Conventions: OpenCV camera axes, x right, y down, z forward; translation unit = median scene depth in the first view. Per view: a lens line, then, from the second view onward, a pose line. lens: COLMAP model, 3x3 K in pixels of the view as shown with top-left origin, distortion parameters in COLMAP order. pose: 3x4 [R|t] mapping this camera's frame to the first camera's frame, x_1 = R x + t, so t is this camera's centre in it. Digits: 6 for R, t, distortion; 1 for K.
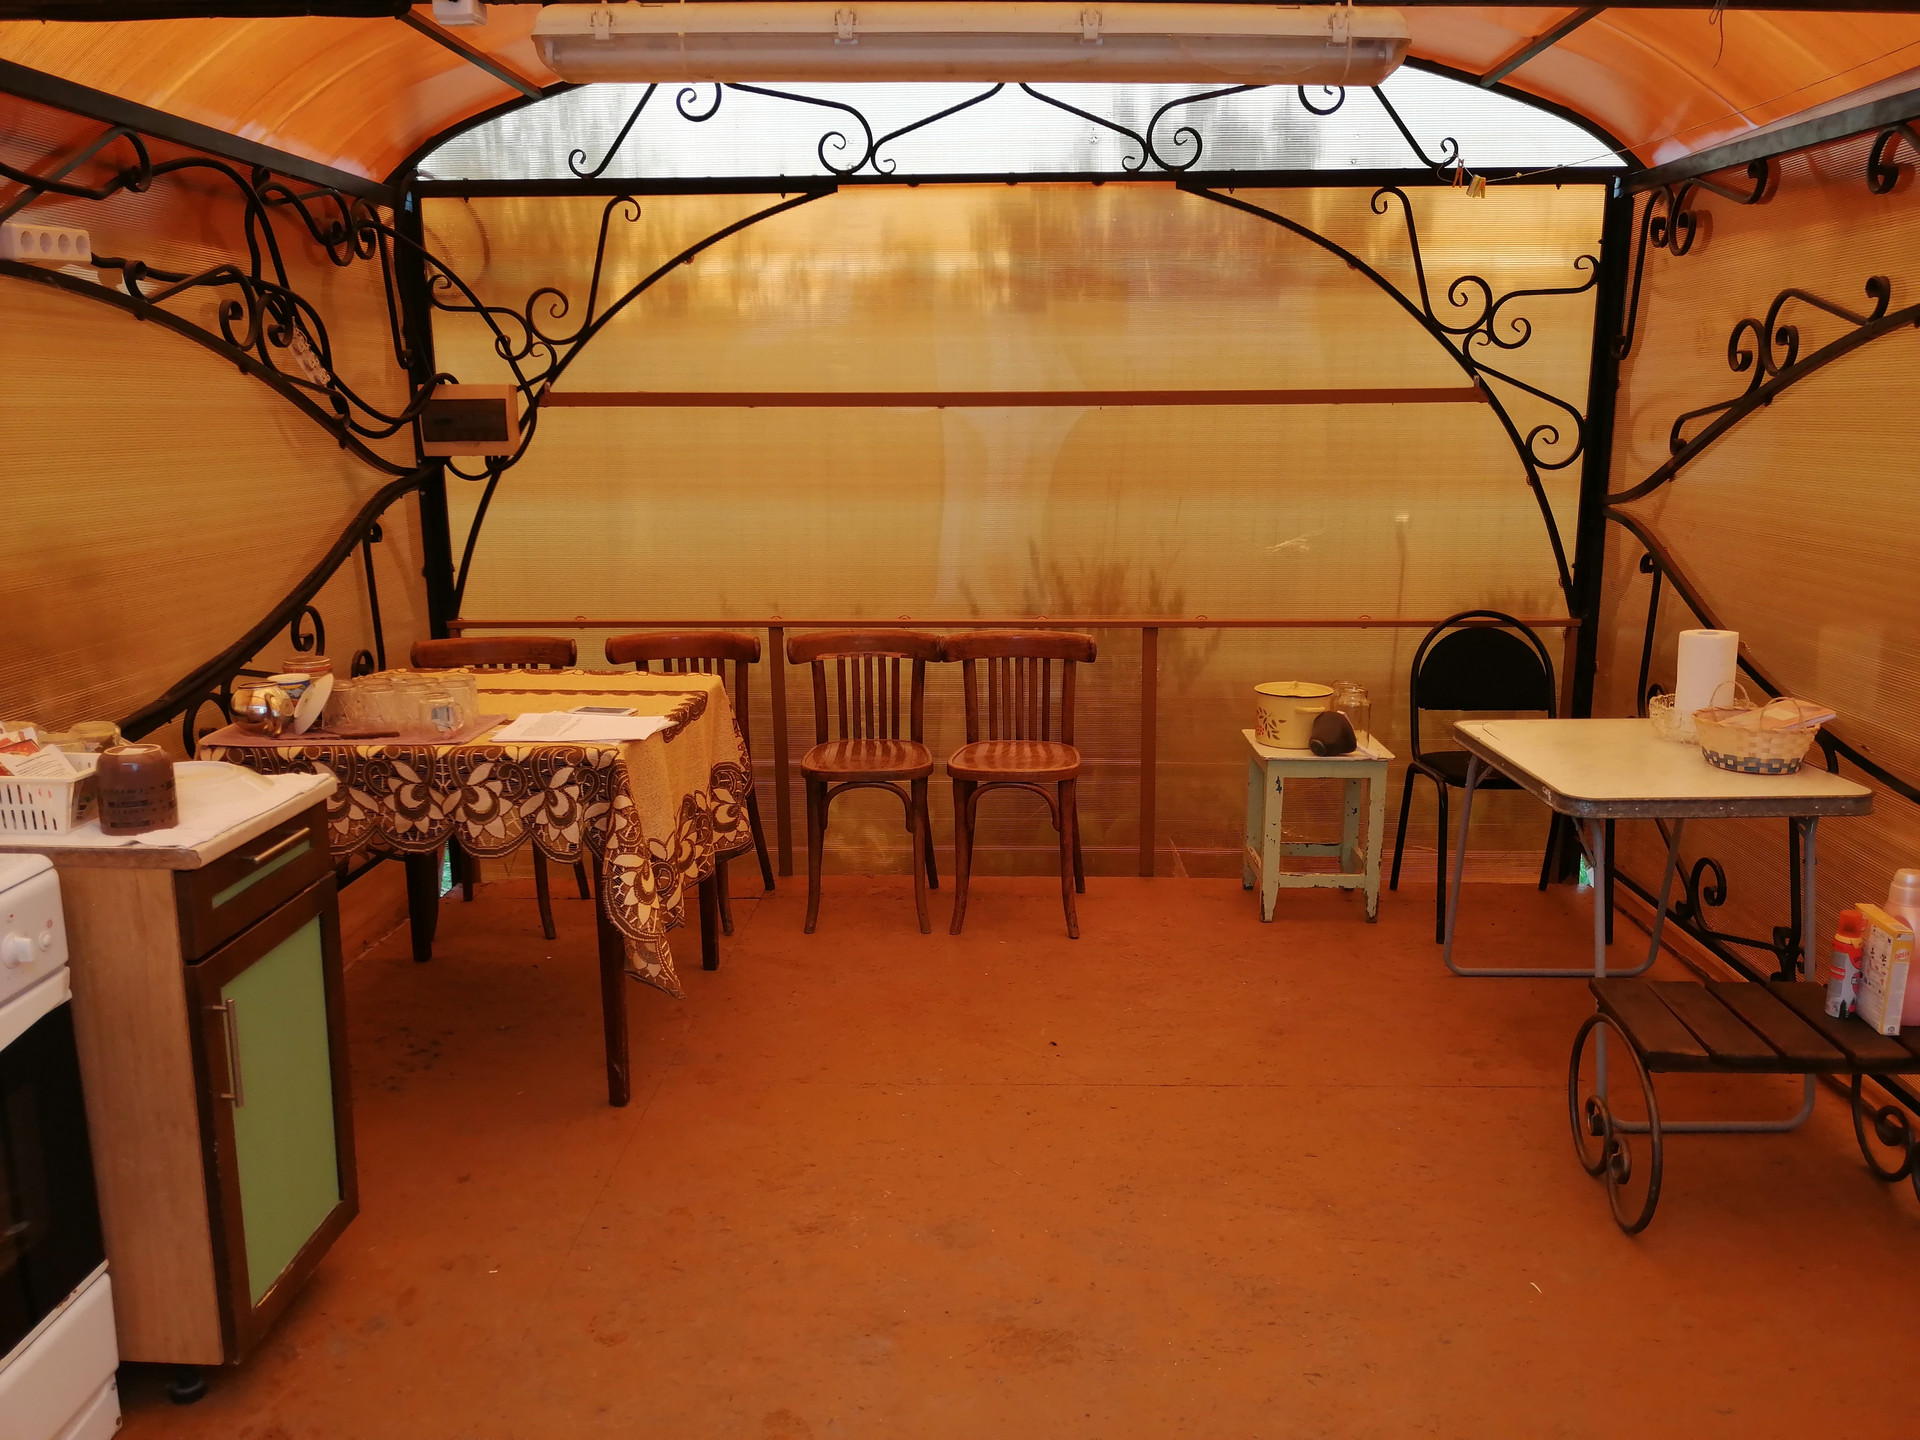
lens RADIAL K [[1493.0, 0, 959.6], [0, 1493.0, 720.7], [0, 0, 1]] dist [0.005551, -0.027371]
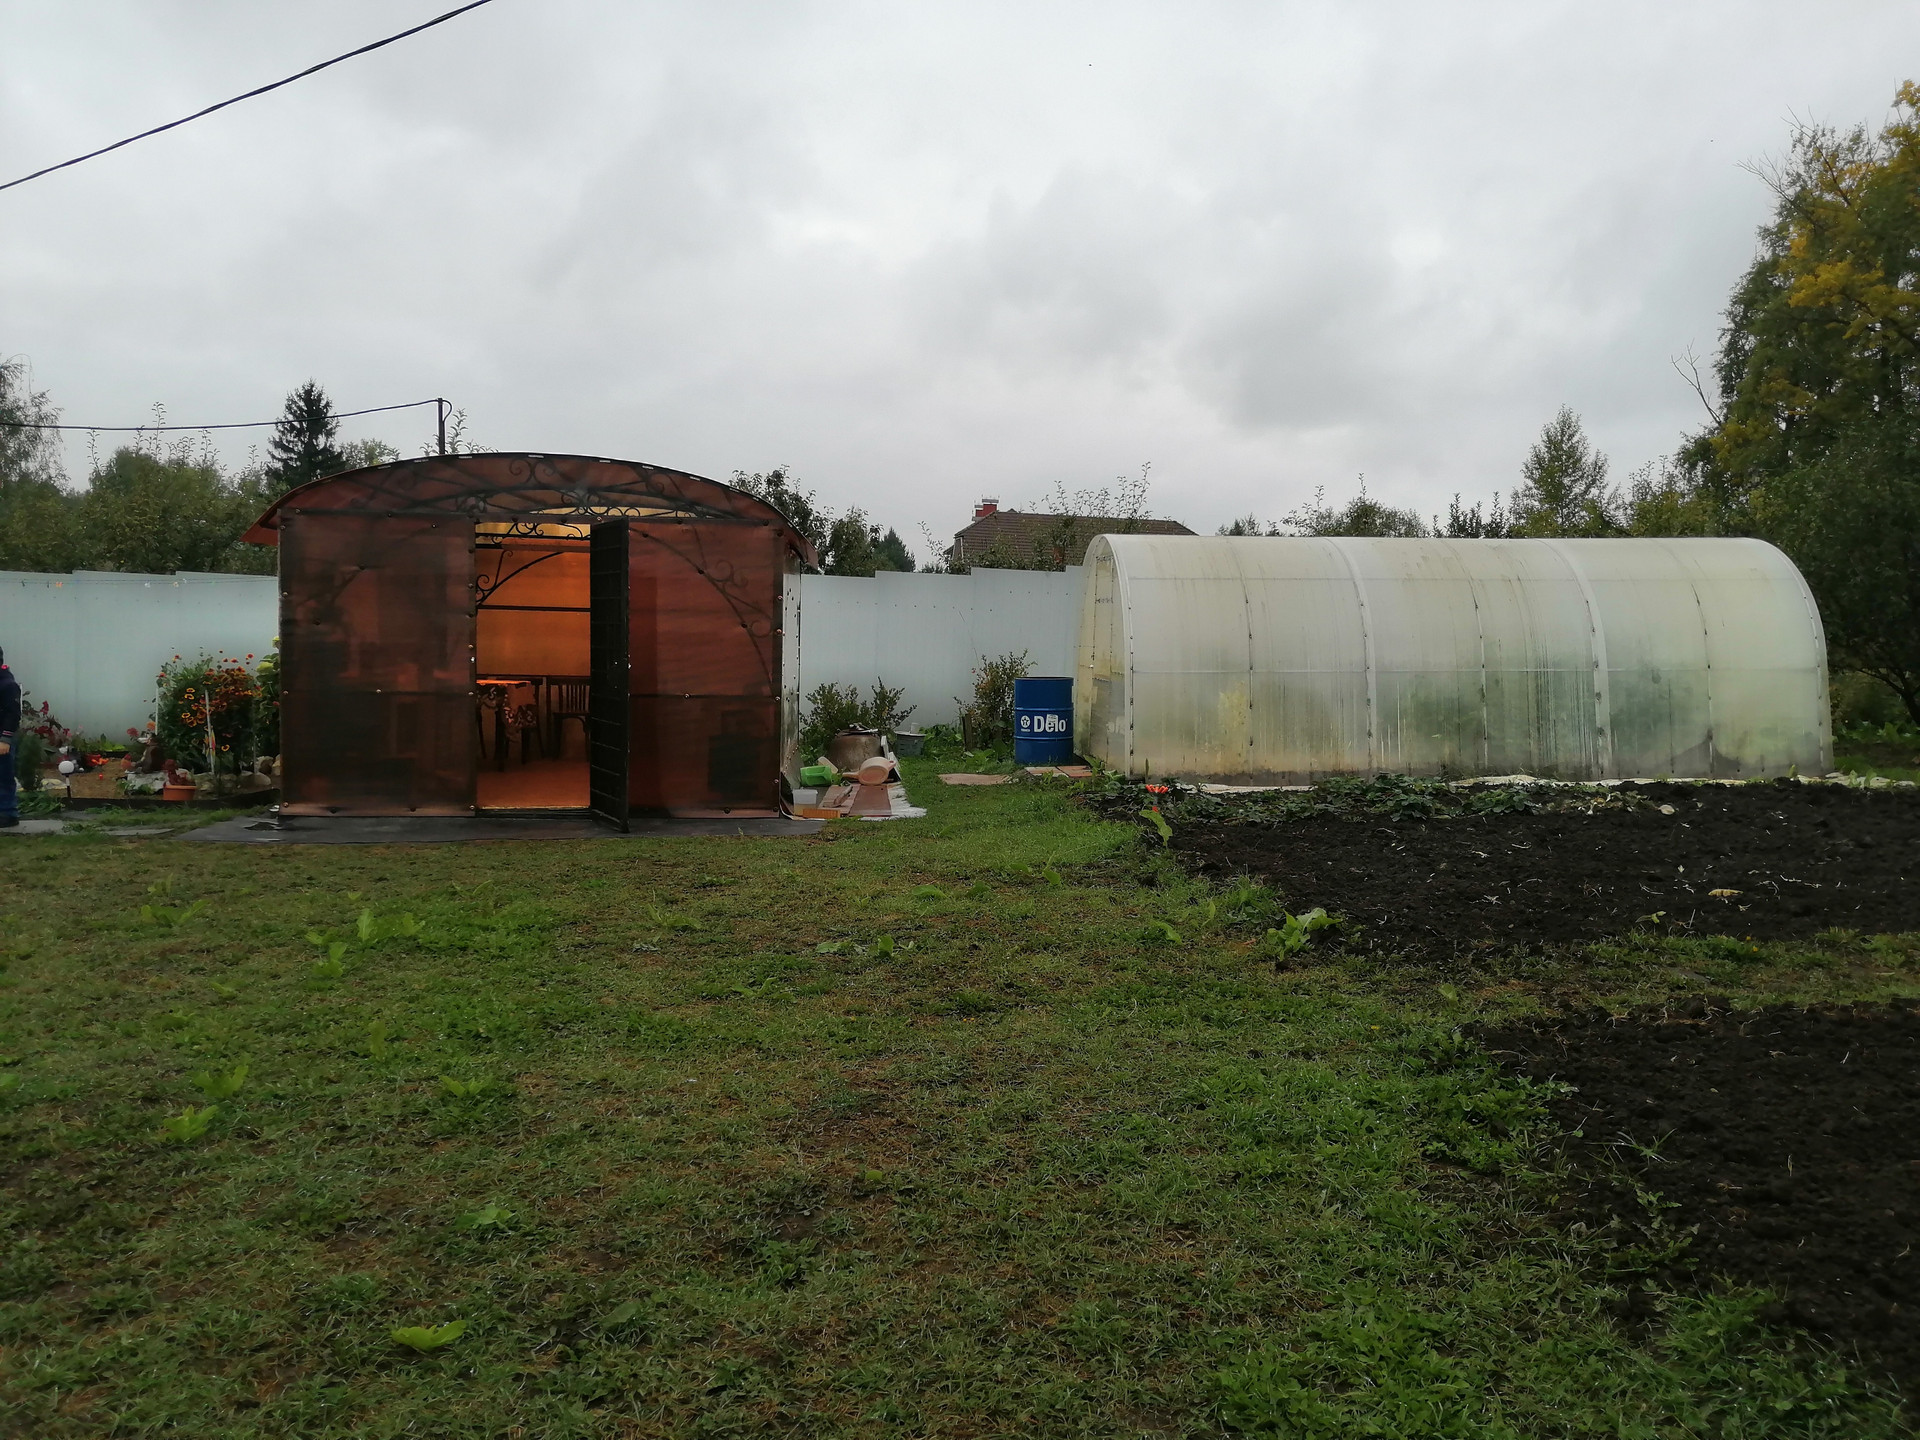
lens RADIAL K [[1493.0, 0, 960.0], [0, 1493.0, 720.1], [0, 0, 1]] dist [0.005551, -0.027371]
pose [[0.871301, -0.028560, 0.489917, -1.353576], [0.094694, 0.989328, -0.110736, 0.696802], [-0.481527, 0.142877, 0.864707, -3.255320]]
